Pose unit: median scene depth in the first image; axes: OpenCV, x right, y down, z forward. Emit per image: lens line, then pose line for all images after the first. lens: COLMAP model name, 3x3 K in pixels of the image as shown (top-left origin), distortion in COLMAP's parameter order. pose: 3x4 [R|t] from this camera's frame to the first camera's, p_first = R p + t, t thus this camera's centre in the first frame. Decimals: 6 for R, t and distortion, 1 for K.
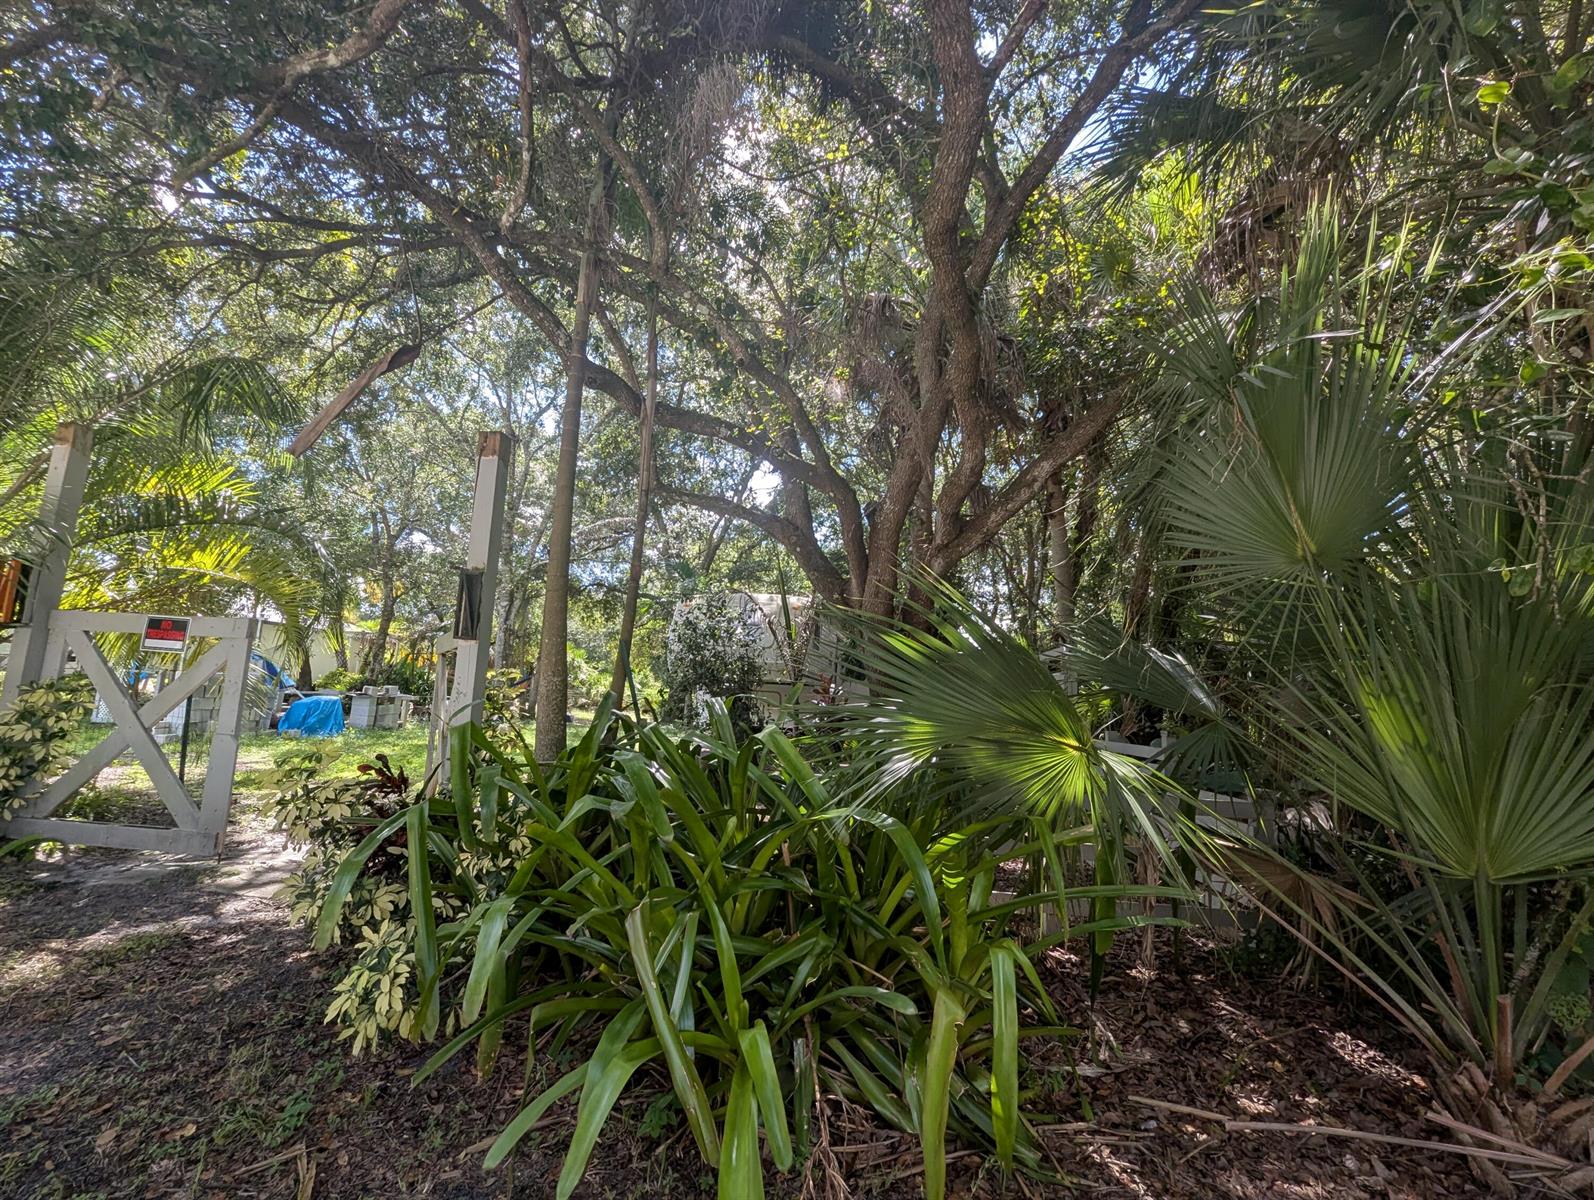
lens RADIAL K [[662.6, 0, 798.0], [0, 662.6, 616.5], [0, 0, 1]] dist [-0.000884, -0.000411]
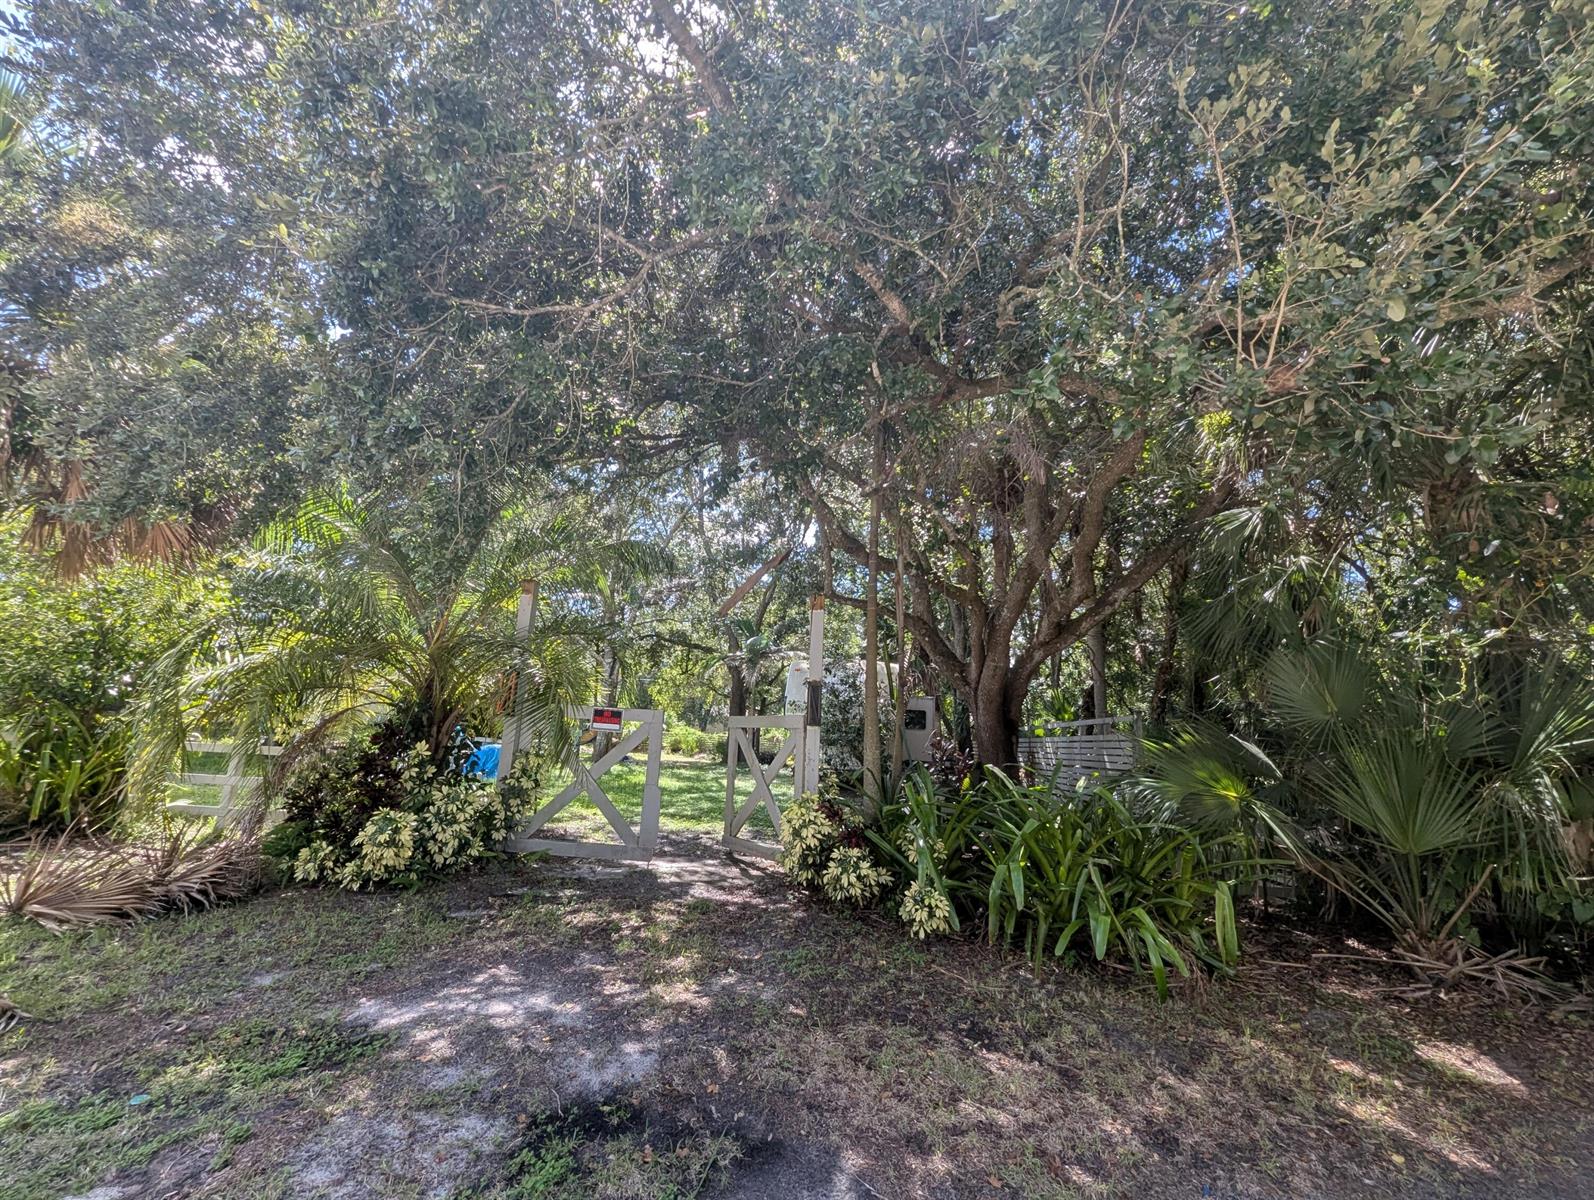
lens RADIAL K [[662.6, 0, 798.0], [0, 662.6, 616.5], [0, 0, 1]] dist [-0.000884, -0.000411]
pose [[0.999268, 0.008040, 0.037413, -0.568033], [-0.006126, 0.998680, -0.050996, -0.140546], [-0.037773, 0.050729, 0.997998, -0.598289]]
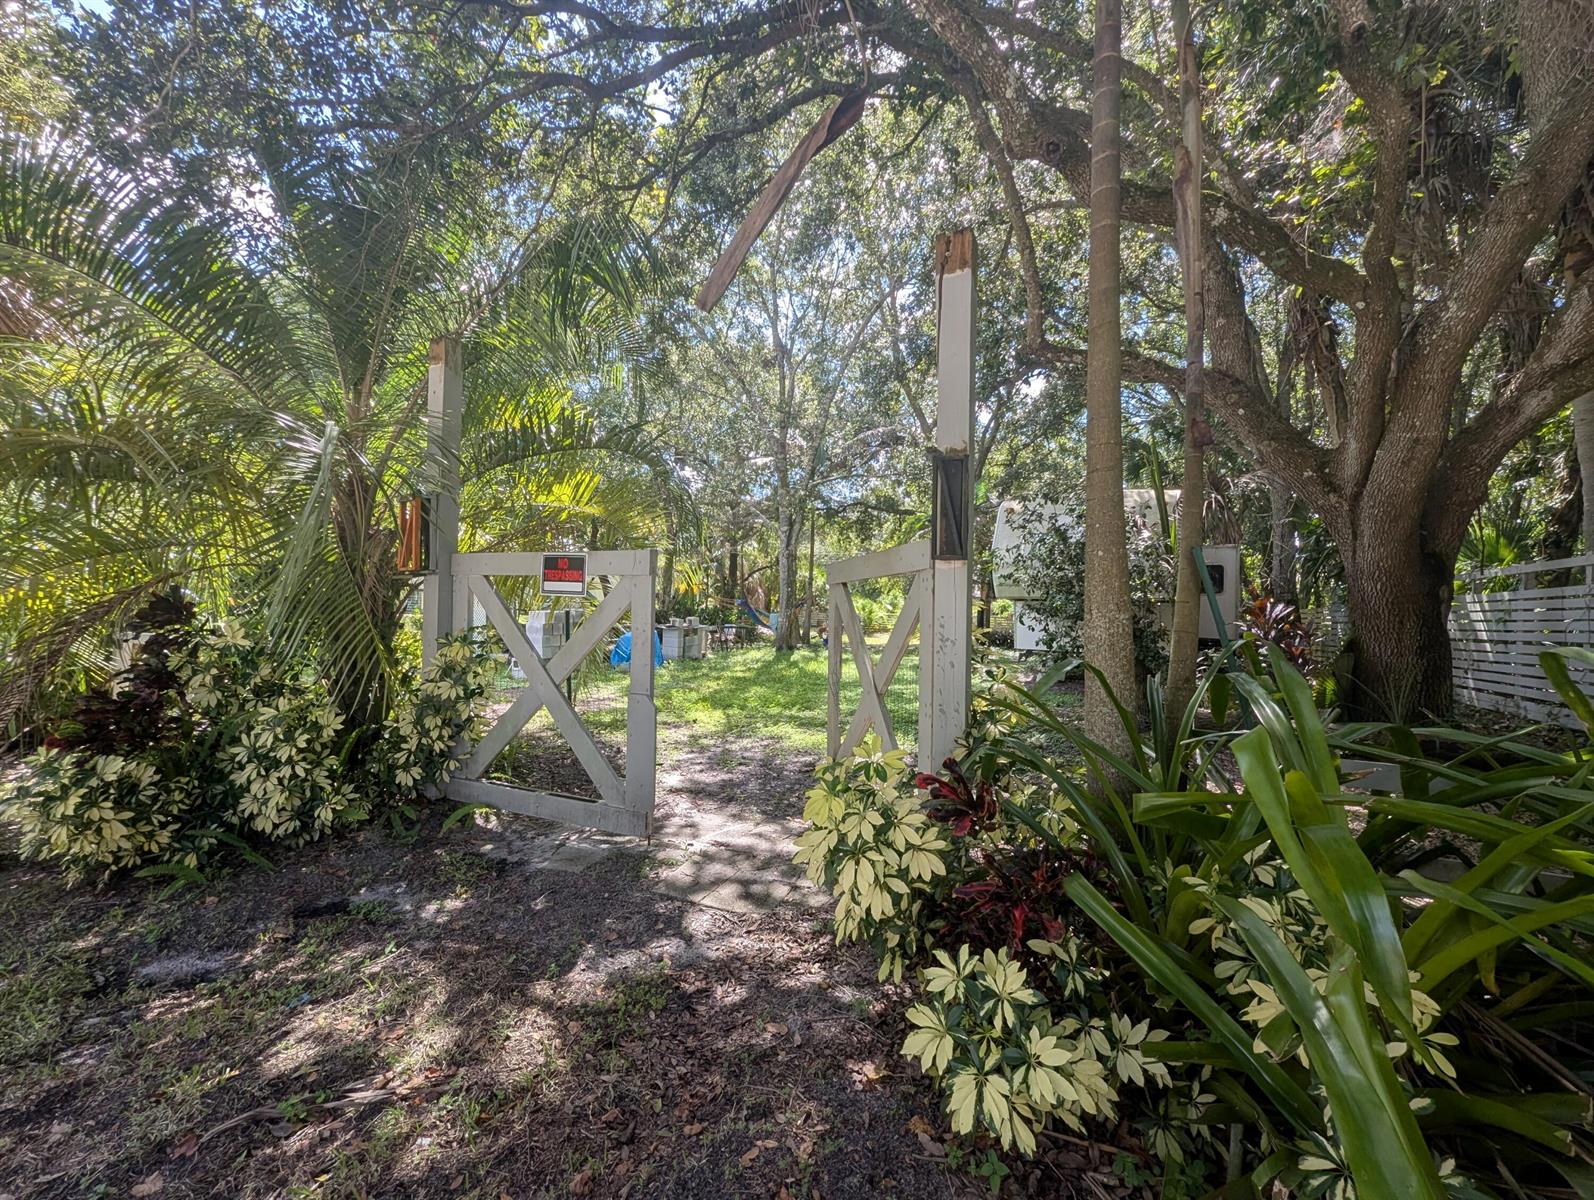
lens RADIAL K [[662.6, 0, 798.0], [0, 662.6, 616.5], [0, 0, 1]] dist [-0.000884, -0.000411]
pose [[0.944505, -0.031389, -0.326994, -0.405036], [0.071235, 0.991309, 0.110600, 0.007895], [0.320681, -0.127756, 0.938532, 0.303538]]
